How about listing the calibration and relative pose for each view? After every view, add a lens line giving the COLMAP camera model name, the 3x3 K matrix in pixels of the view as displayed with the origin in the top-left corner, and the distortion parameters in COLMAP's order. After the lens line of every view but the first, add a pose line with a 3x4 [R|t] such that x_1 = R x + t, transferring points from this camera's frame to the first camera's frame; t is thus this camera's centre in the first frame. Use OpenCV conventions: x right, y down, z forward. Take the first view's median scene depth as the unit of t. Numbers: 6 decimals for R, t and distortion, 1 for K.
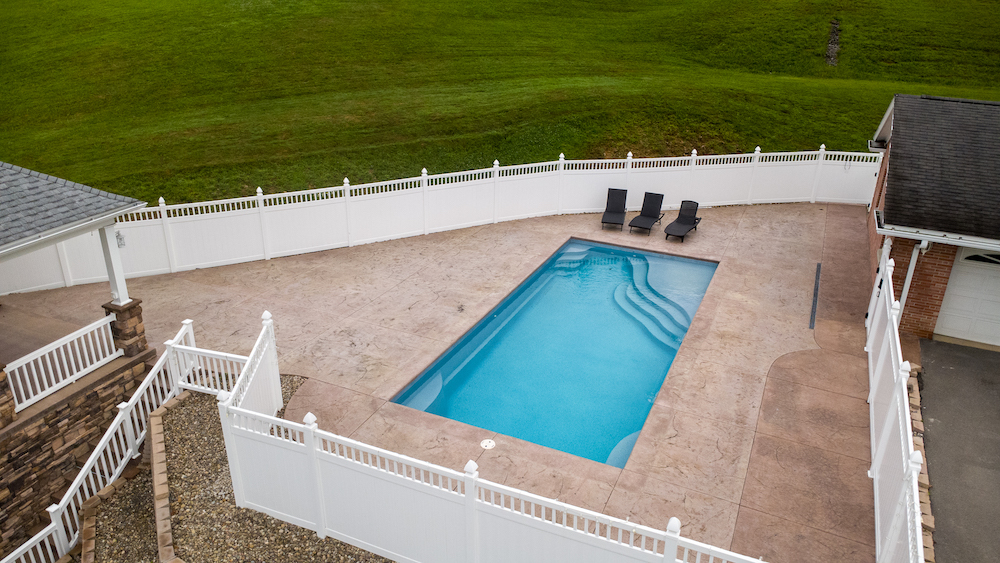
lens RADIAL K [[702.6, 0, 500.0], [0, 702.6, 281.5], [0, 0, 1]] dist [0.011020, -0.000217]
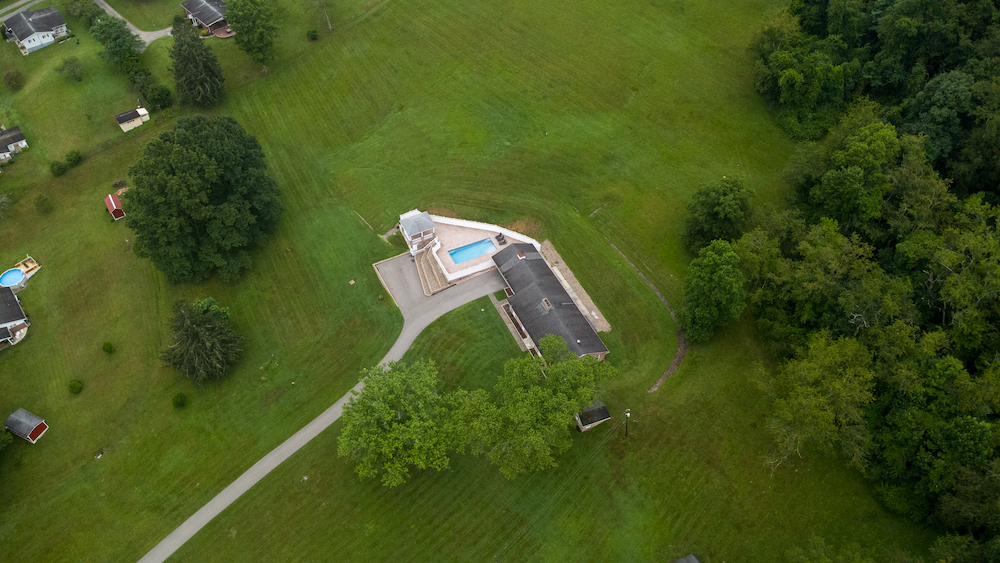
lens RADIAL K [[701.9, 0, 500.0], [0, 701.9, 281.5], [0, 0, 1]] dist [0.028087, -0.040760]
pose [[0.768096, 0.470458, -0.434393, 4.486062], [-0.254000, 0.846581, 0.467744, -3.917936], [0.587803, -0.248937, 0.769752, -5.861630]]
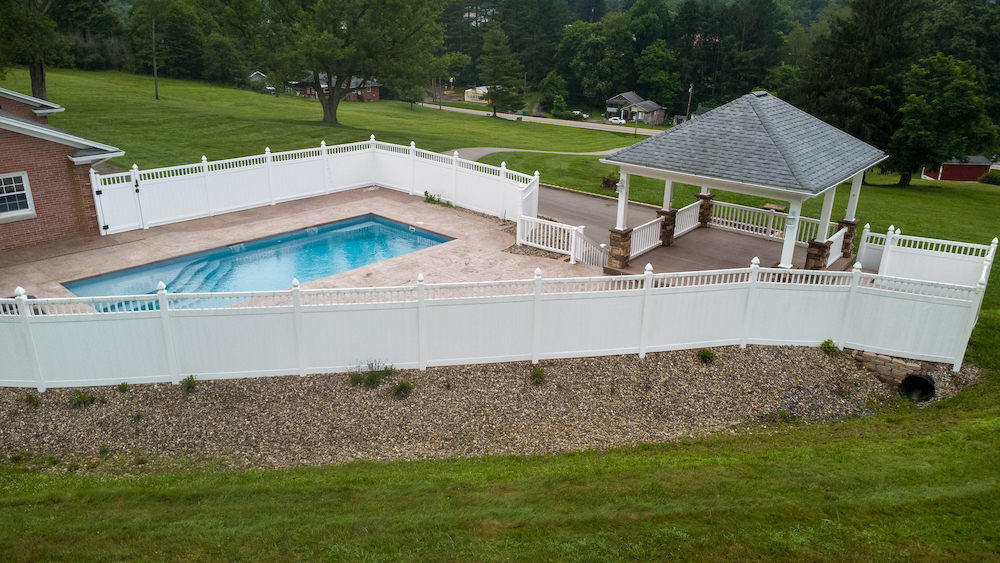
lens RADIAL K [[701.9, 0, 500.0], [0, 701.9, 281.5], [0, 0, 1]] dist [0.028087, -0.040760]
pose [[-0.954173, -0.139717, 0.264637, -0.558803], [0.083335, 0.725281, 0.683390, -0.712339], [-0.287417, 0.674126, -0.680400, 1.698003]]
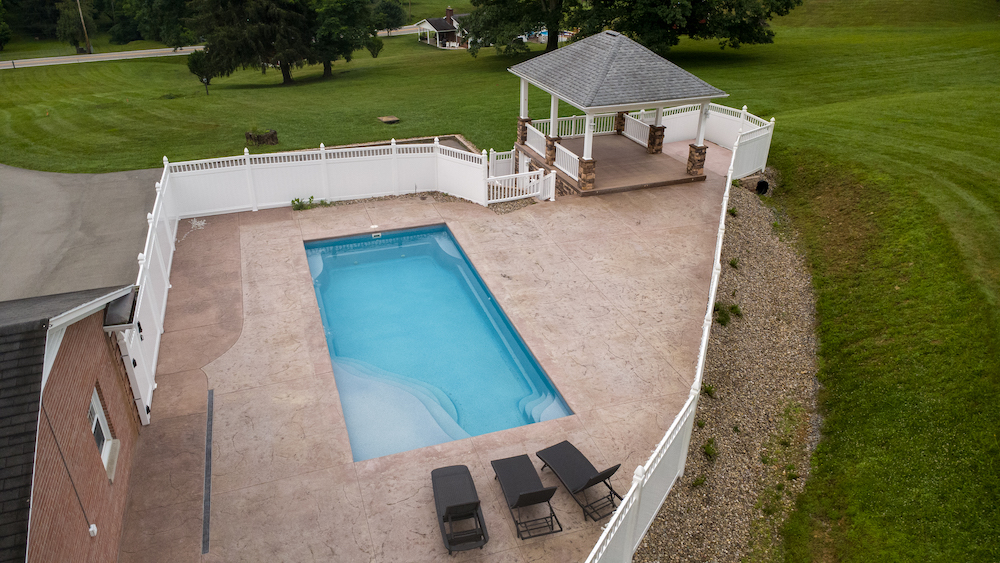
lens RADIAL K [[702.6, 0, 500.0], [0, 702.6, 281.5], [0, 0, 1]] dist [0.011020, -0.000217]
pose [[-0.723537, 0.307291, -0.618115, 0.660028], [-0.292516, 0.674583, 0.677770, -0.726900], [0.625242, 0.671200, -0.398198, 1.433212]]
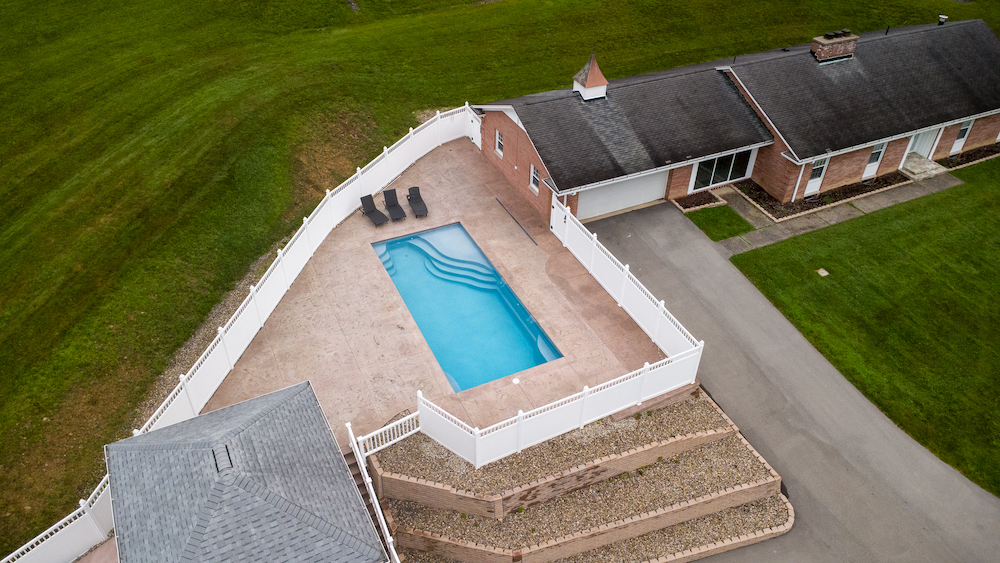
lens RADIAL K [[701.9, 0, 500.0], [0, 701.9, 281.5], [0, 0, 1]] dist [0.028087, -0.040760]
pose [[0.639192, -0.484709, 0.597069, -0.832148], [0.299996, 0.872021, 0.386757, -0.619755], [-0.708121, -0.068094, 0.702800, -0.326556]]
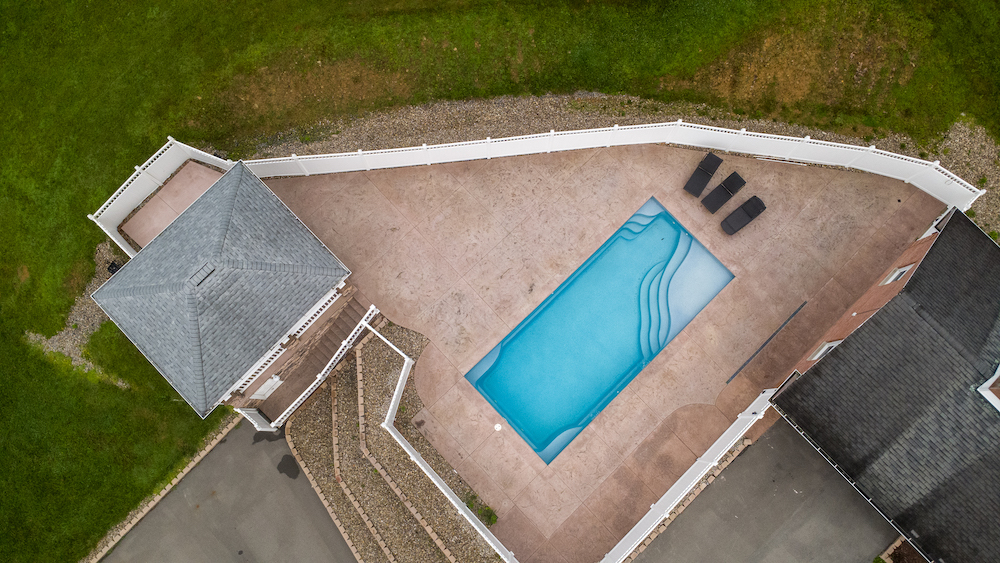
lens RADIAL K [[701.9, 0, 500.0], [0, 701.9, 281.5], [0, 0, 1]] dist [0.028087, -0.040760]
pose [[0.930337, 0.359051, -0.074536, -0.007616], [-0.142701, 0.541713, 0.828362, -1.264205], [0.337802, -0.760019, 0.555213, 0.095222]]
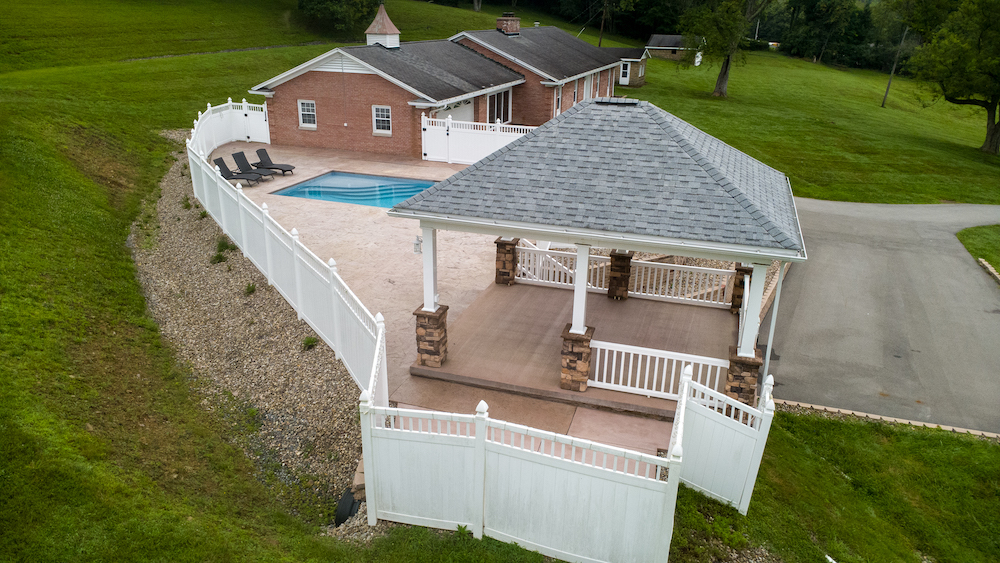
lens RADIAL K [[701.9, 0, 500.0], [0, 701.9, 281.5], [0, 0, 1]] dist [0.028087, -0.040760]
pose [[-0.088353, -0.379012, 0.921164, -1.368378], [0.376113, 0.843628, 0.383184, -0.310362], [-0.922352, 0.380317, 0.068014, 0.770192]]
